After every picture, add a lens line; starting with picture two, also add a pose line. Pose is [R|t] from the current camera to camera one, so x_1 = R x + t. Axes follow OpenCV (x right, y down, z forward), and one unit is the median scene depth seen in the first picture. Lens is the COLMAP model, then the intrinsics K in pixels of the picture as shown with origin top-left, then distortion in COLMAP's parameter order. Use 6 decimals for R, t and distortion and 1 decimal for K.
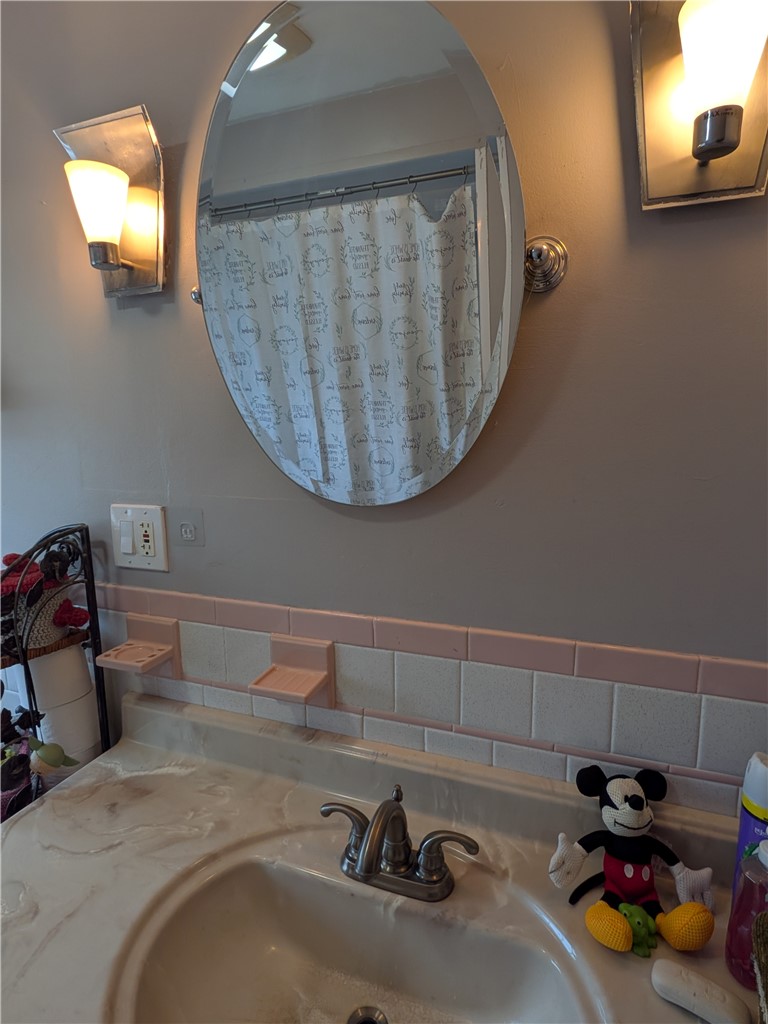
lens RADIAL K [[519.2, 0, 384.4], [0, 519.2, 499.5], [0, 0, 1]] dist [0.000816, -0.000628]
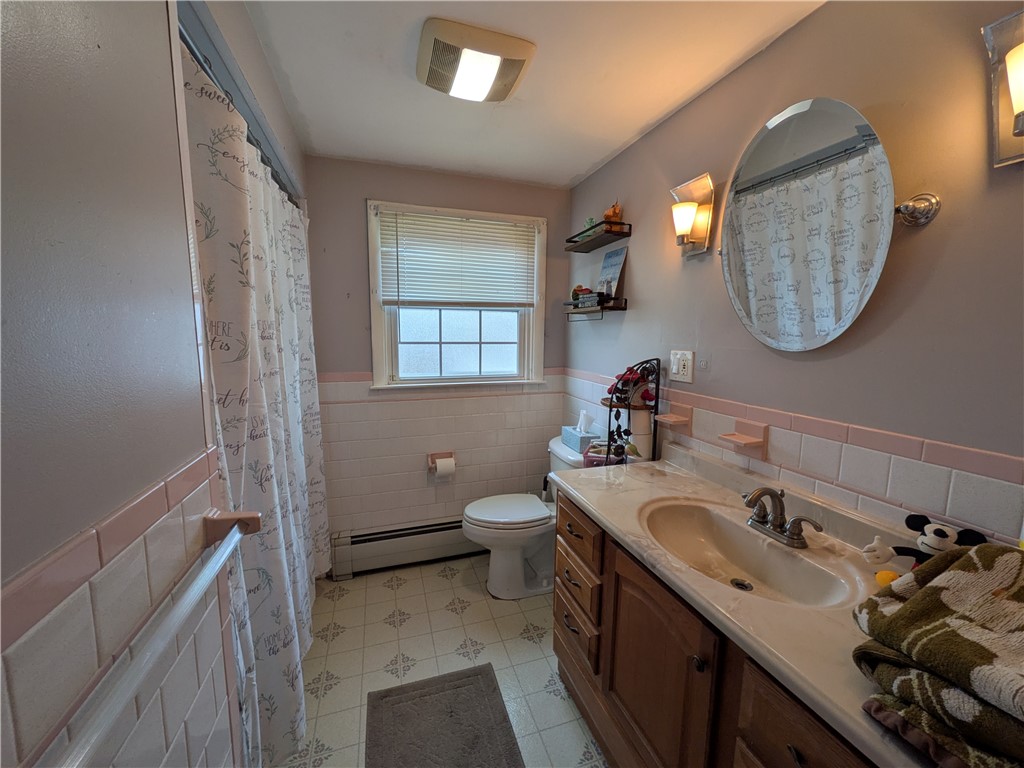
lens RADIAL K [[406.5, 0, 512.0], [0, 406.5, 384.0], [0, 0, 1]] dist [-0.000168, -0.000006]
pose [[0.624365, 0.114181, -0.772743, 0.416129], [-0.128984, 0.990749, 0.042176, 0.172879], [0.770410, 0.073338, 0.633317, -0.624277]]
